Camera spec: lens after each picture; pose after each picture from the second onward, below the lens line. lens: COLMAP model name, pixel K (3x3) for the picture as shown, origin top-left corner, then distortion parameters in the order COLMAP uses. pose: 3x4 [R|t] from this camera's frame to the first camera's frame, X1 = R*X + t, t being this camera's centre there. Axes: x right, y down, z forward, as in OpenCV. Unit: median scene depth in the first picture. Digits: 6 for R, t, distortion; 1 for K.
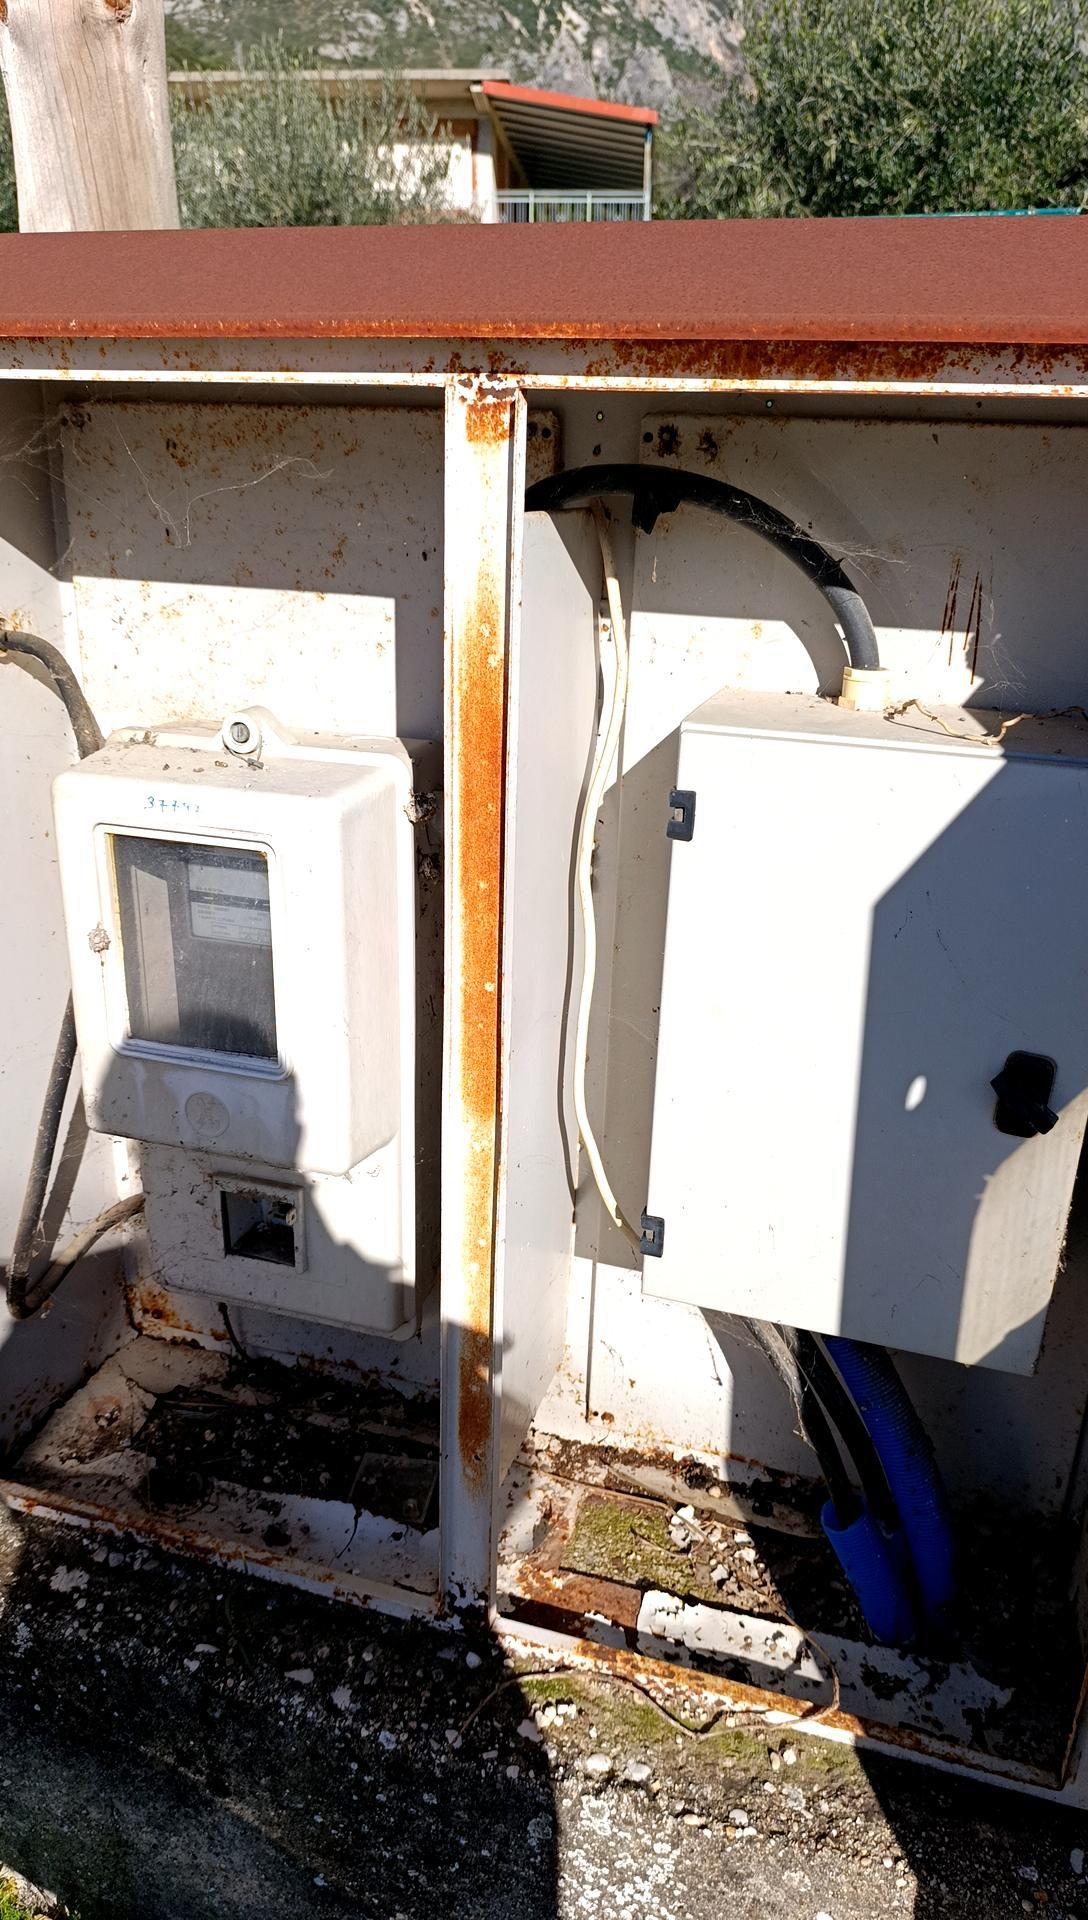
lens RADIAL K [[1321.0, 0, 505.5], [0, 1321.0, 970.2], [0, 0, 1]] dist [0.083891, -0.001884]
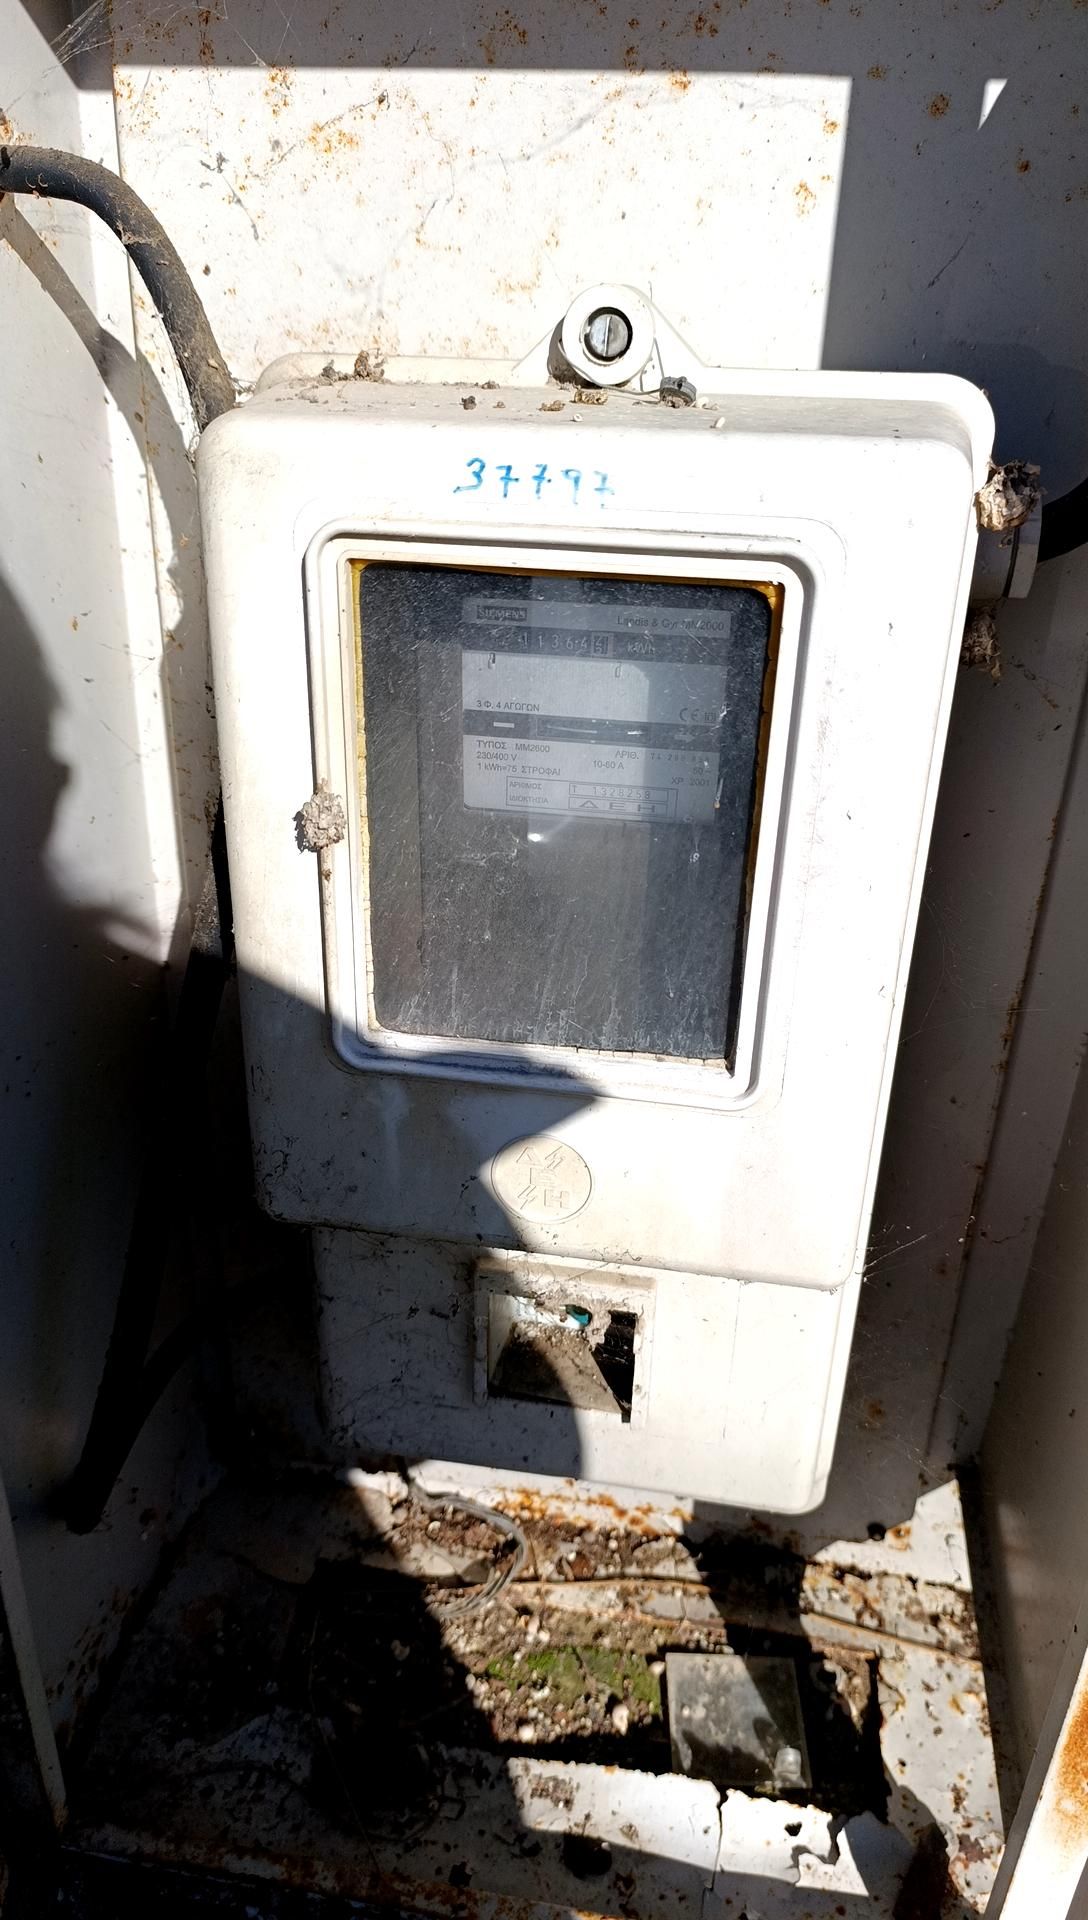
lens RADIAL K [[1324.2, 0, 544.0], [0, 1324.2, 960.0], [0, 0, 1]] dist [0.050607, -0.055632]
pose [[0.986868, -0.058231, 0.150670, -0.276213], [0.046336, 0.995613, 0.081290, -0.008478], [-0.154743, -0.073241, 0.985236, 0.508997]]
